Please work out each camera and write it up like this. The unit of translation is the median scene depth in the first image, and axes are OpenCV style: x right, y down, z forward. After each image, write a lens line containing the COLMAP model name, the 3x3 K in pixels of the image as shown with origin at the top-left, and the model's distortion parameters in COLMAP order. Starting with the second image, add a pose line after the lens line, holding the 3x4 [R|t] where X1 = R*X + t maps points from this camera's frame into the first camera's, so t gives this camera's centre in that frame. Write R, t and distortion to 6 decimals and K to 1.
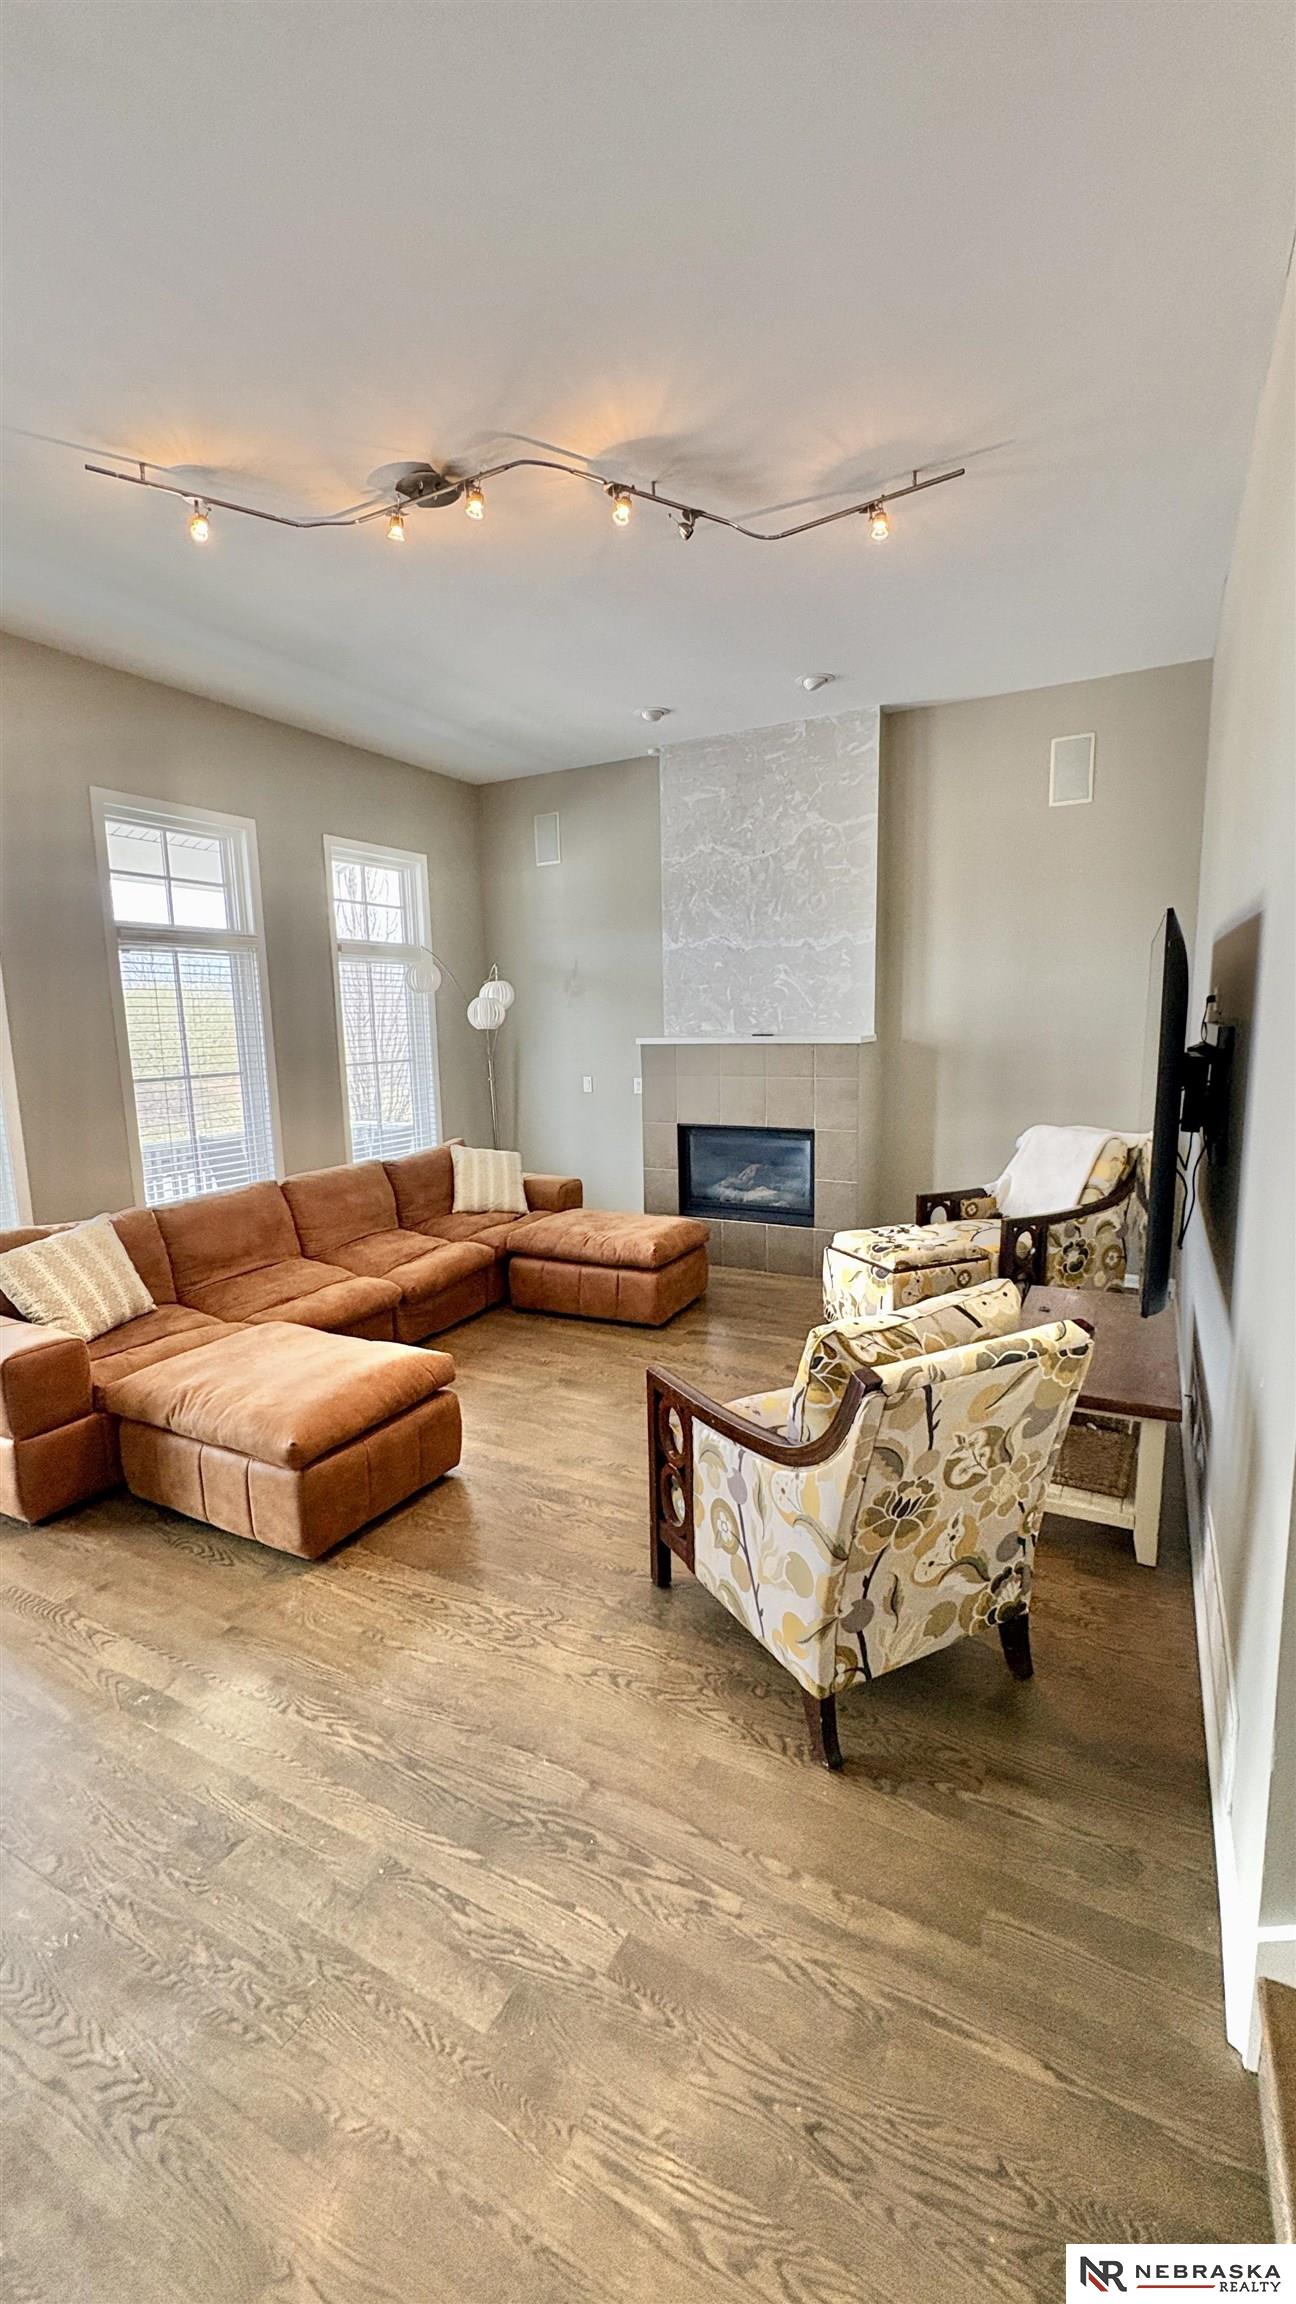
lens RADIAL K [[915.6, 0, 648.9], [0, 915.6, 1151.2], [0, 0, 1]] dist [0.000504, -0.000492]
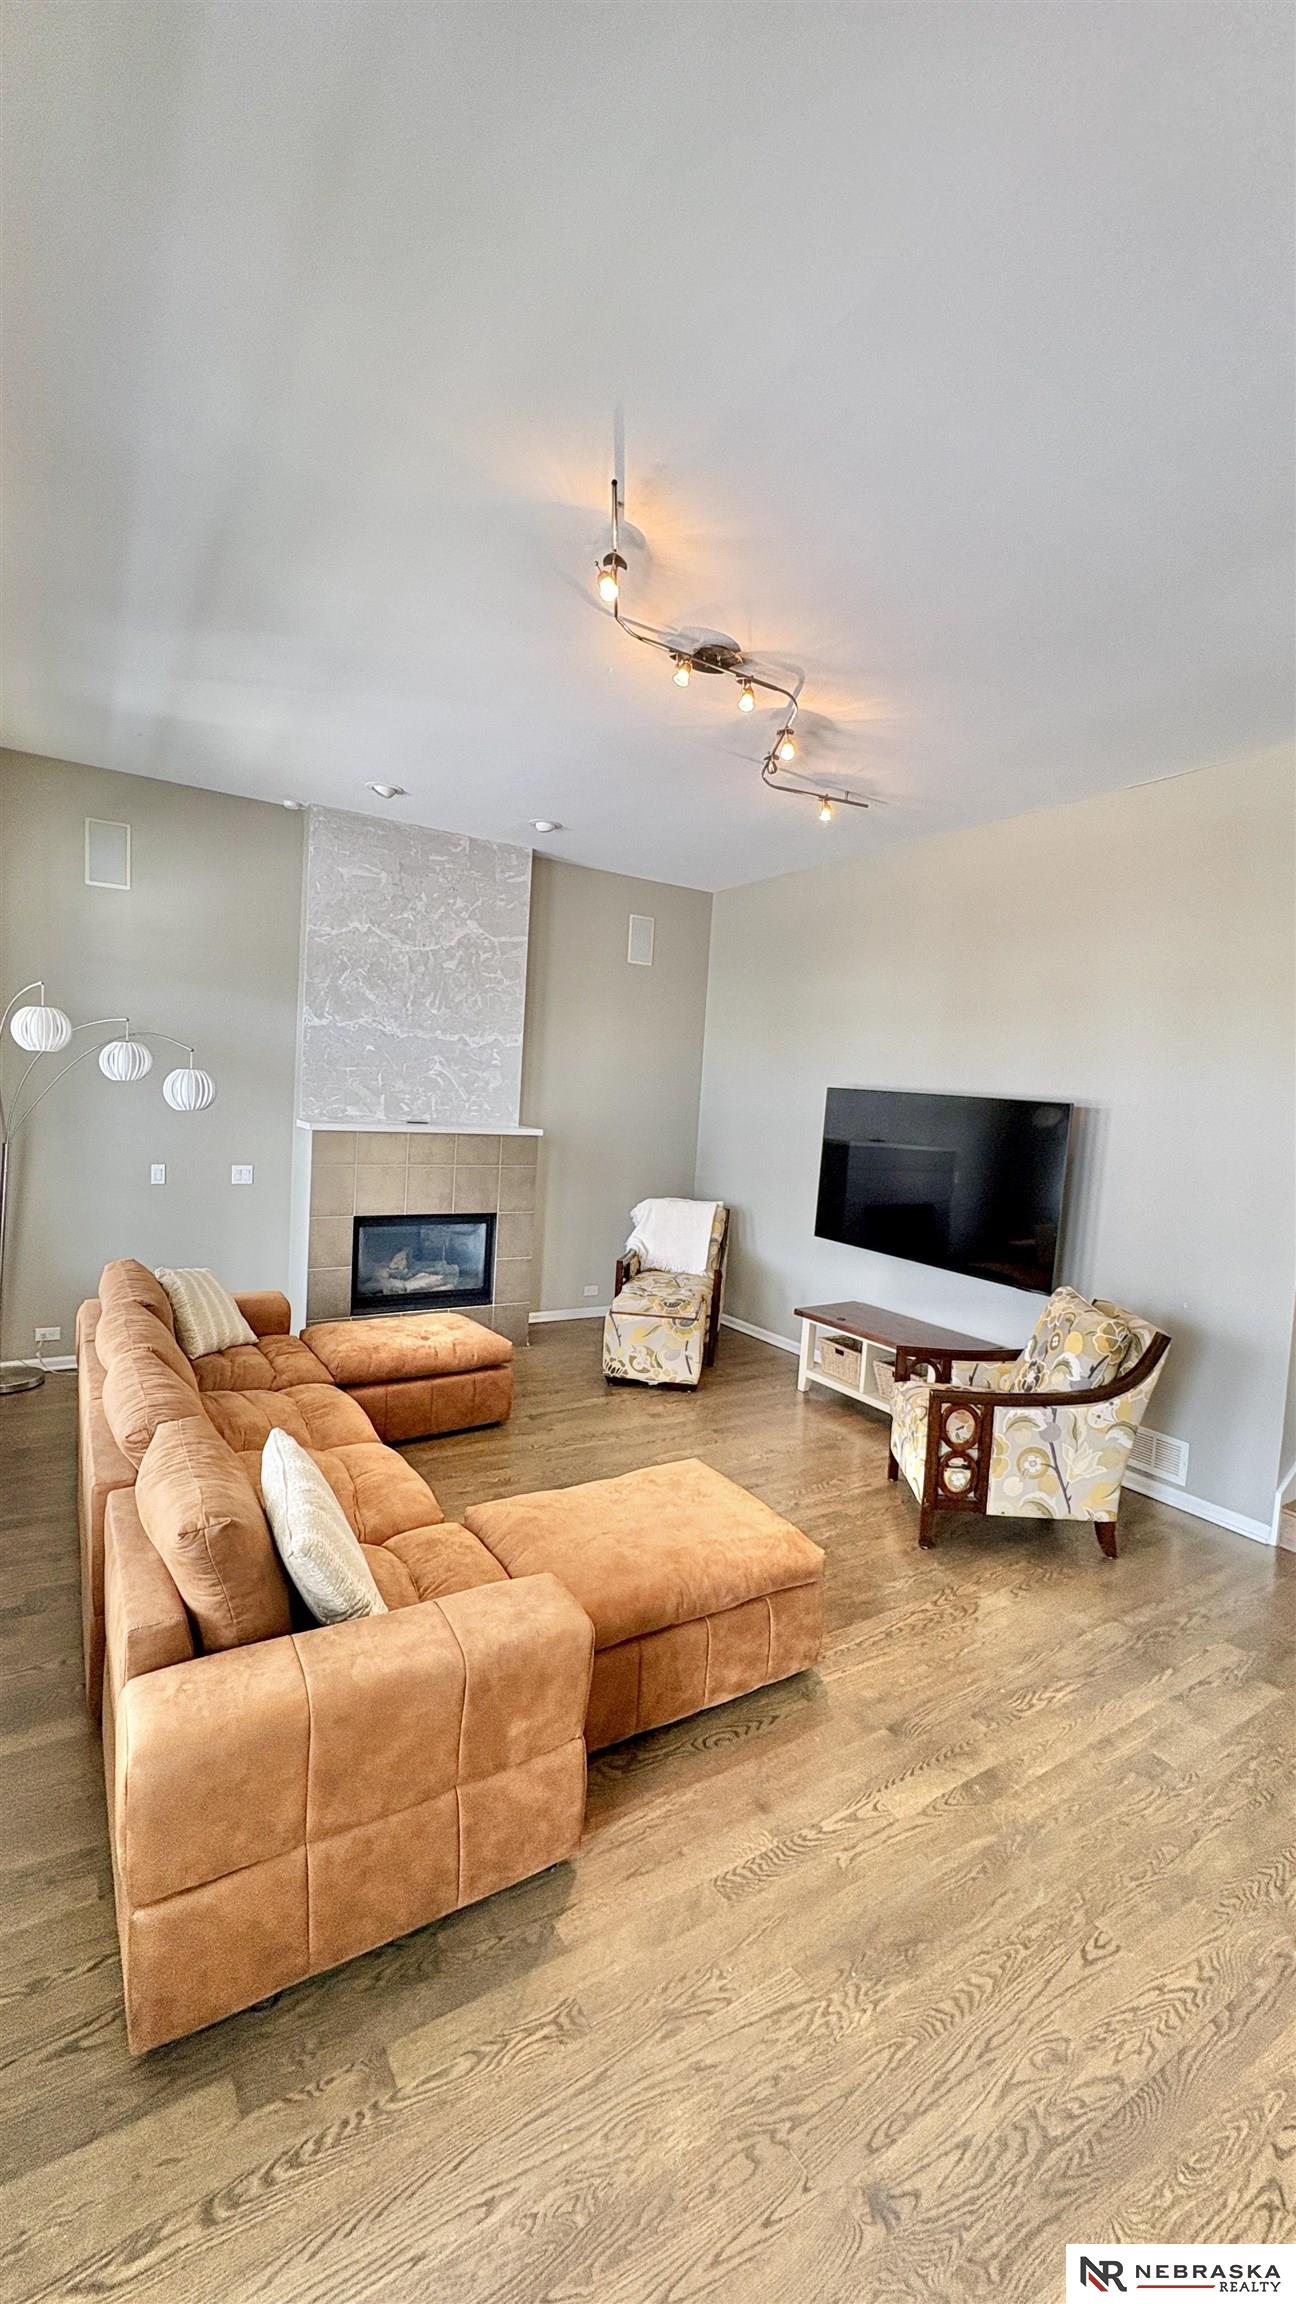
lens RADIAL K [[915.6, 0, 648.9], [0, 915.6, 1151.2], [0, 0, 1]] dist [0.000504, -0.000492]
pose [[0.492810, -0.010891, 0.870069, -1.205687], [0.060902, 0.997901, -0.022004, -0.110538], [-0.868003, 0.063833, 0.492439, 0.544002]]
